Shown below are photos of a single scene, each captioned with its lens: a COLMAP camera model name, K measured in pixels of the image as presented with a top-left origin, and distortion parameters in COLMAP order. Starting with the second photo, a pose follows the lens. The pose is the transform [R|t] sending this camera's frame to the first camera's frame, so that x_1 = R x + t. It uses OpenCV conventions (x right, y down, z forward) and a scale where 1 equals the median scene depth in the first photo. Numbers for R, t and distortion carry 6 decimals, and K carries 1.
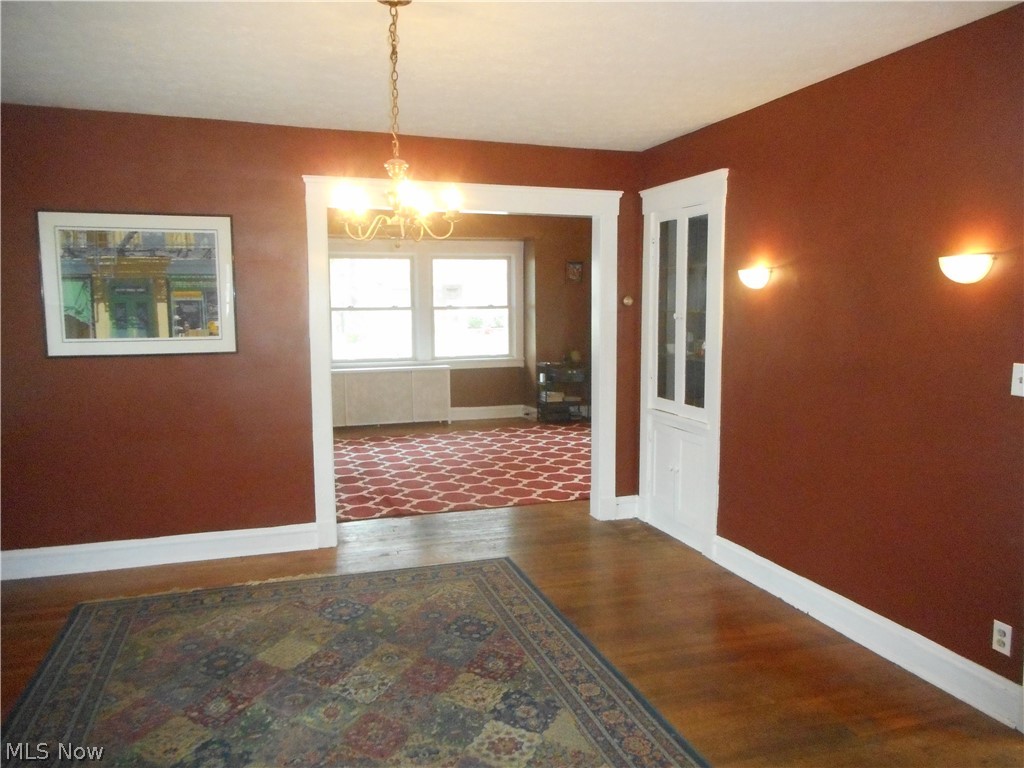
lens RADIAL K [[768.4, 0, 517.7], [0, 768.4, 381.7], [0, 0, 1]] dist [0.002936, -0.006230]
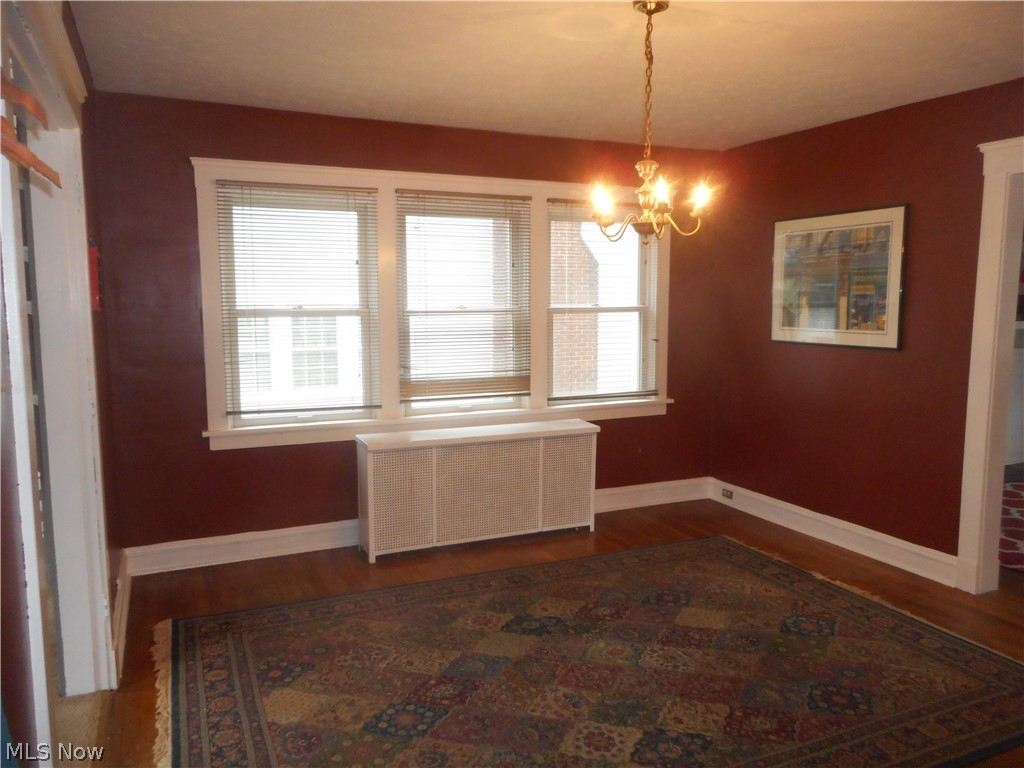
lens RADIAL K [[768.4, 0, 517.9], [0, 768.4, 385.9], [0, 0, 1]] dist [0.002936, -0.006230]
pose [[0.116379, 0.116042, -0.986403, 0.577893], [-0.104599, 0.989060, 0.104014, -0.047537], [0.987682, 0.091072, 0.127244, 0.467580]]
